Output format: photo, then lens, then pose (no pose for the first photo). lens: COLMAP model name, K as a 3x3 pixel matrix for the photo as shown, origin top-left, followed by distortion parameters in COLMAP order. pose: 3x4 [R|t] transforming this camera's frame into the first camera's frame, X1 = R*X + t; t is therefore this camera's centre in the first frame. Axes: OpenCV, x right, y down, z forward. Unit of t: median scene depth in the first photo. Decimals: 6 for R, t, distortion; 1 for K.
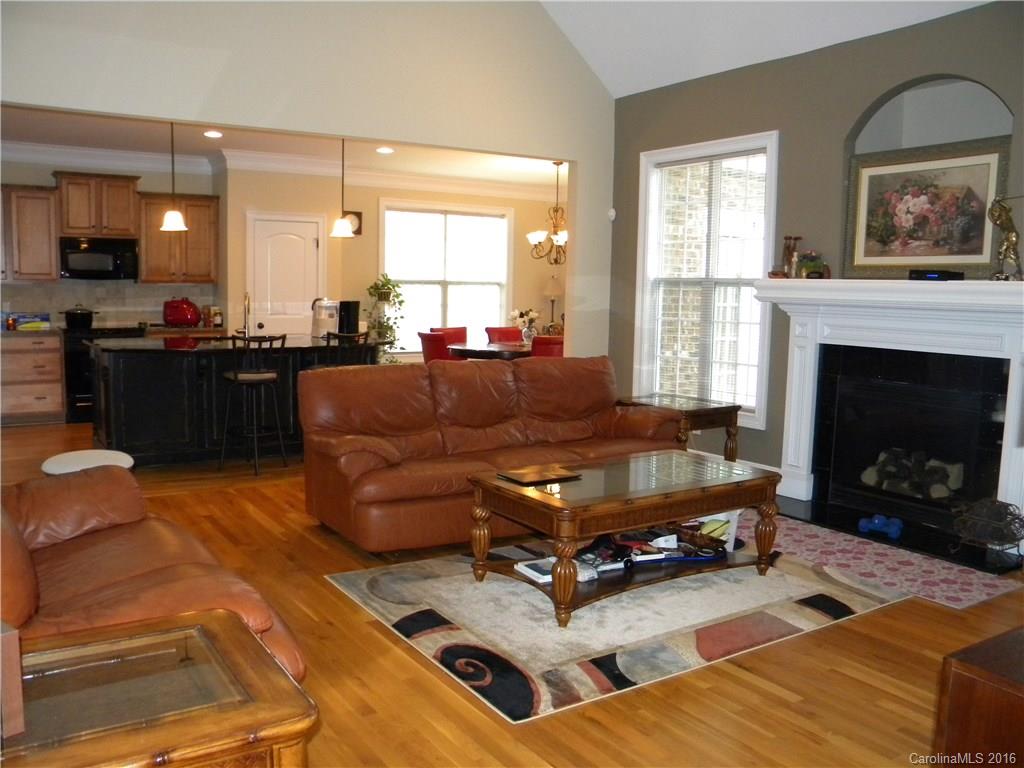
lens RADIAL K [[872.6, 0, 492.0], [0, 872.6, 385.2], [0, 0, 1]] dist [-0.177661, 0.155715]
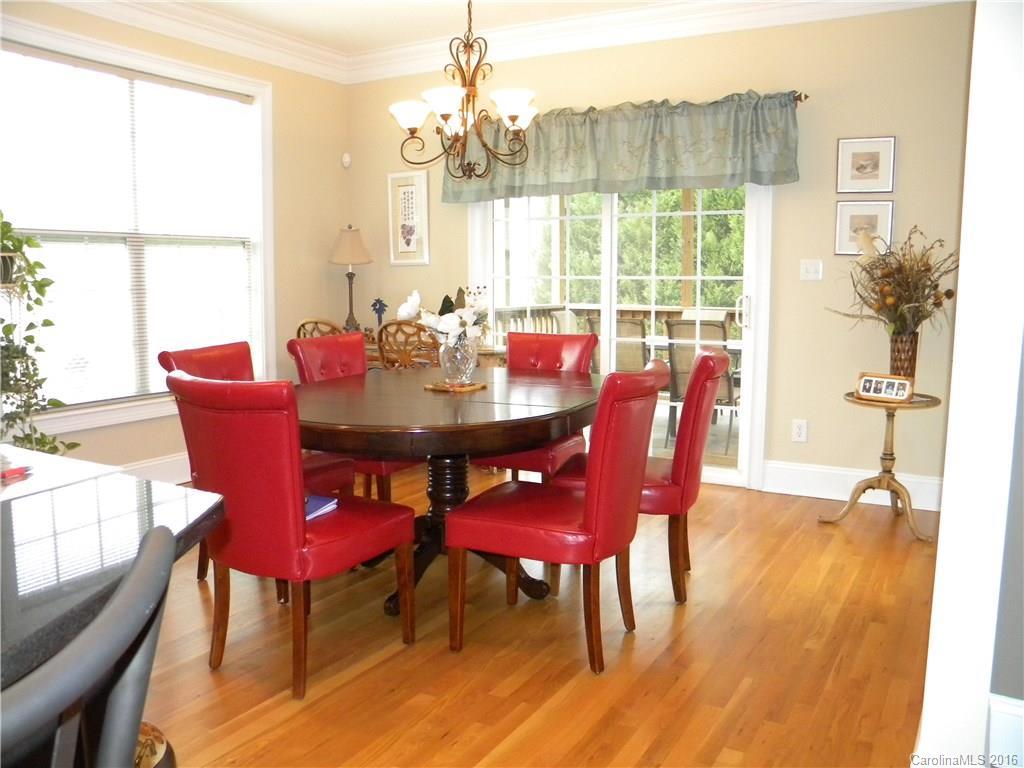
lens RADIAL K [[872.4, 0, 488.2], [0, 872.4, 389.2], [0, 0, 1]] dist [-0.183006, 0.167461]
pose [[0.893691, -0.073981, 0.442542, -0.197983], [0.064137, 0.997248, 0.037190, -0.103585], [-0.444075, -0.004853, 0.895976, 1.194247]]
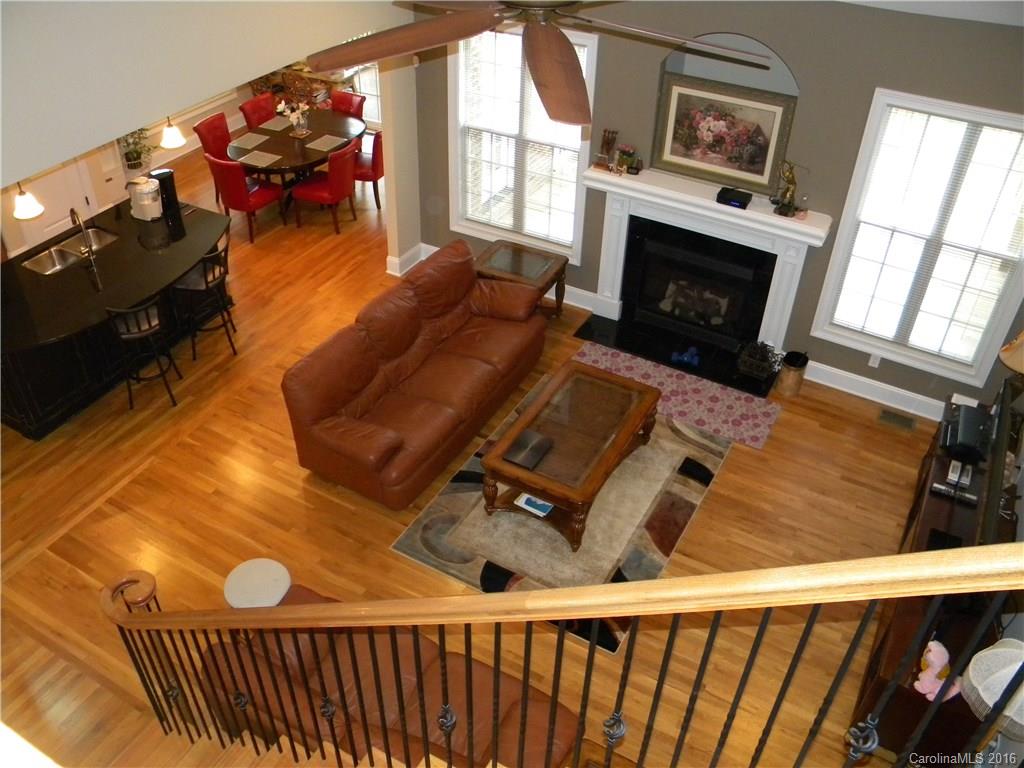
lens RADIAL K [[872.4, 0, 488.2], [0, 872.4, 389.2], [0, 0, 1]] dist [-0.183006, 0.167461]
pose [[0.887963, -0.293106, 0.354417, -0.373706], [0.060067, 0.837922, 0.542474, -0.588709], [-0.455976, -0.460408, 0.761650, -0.018088]]
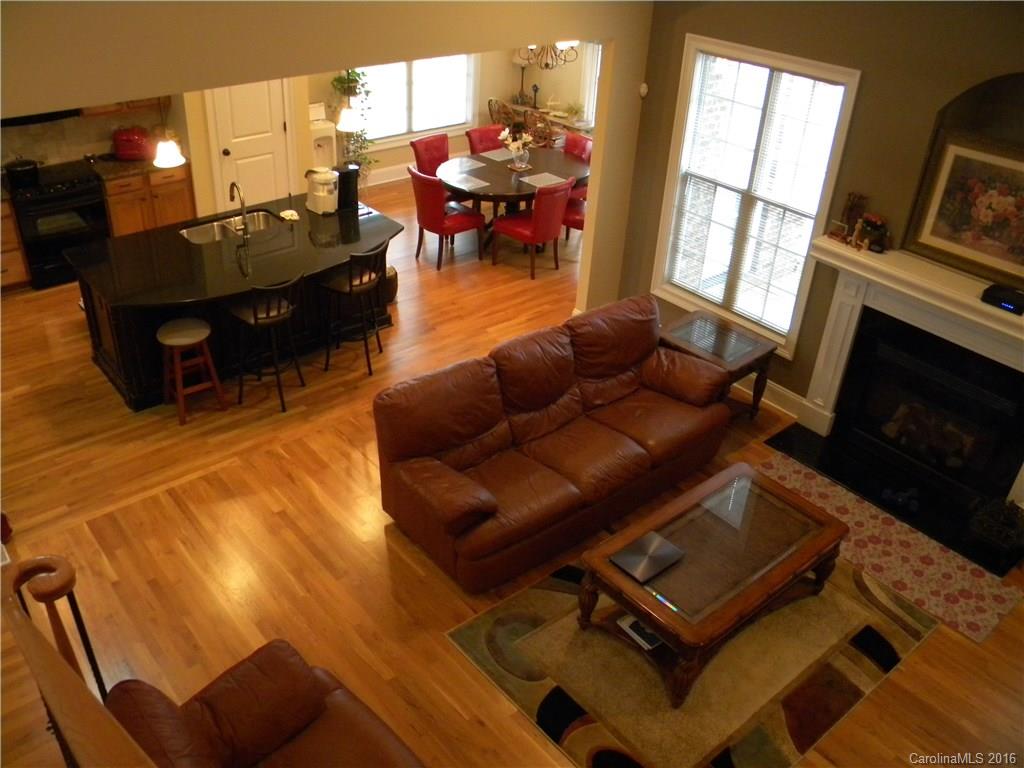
lens RADIAL K [[872.4, 0, 488.2], [0, 872.4, 389.2], [0, 0, 1]] dist [-0.183006, 0.167461]
pose [[0.992597, -0.047333, 0.111852, -0.194442], [-0.006097, 0.900352, 0.435119, -0.424330], [-0.121302, -0.432580, 0.893398, 0.116933]]
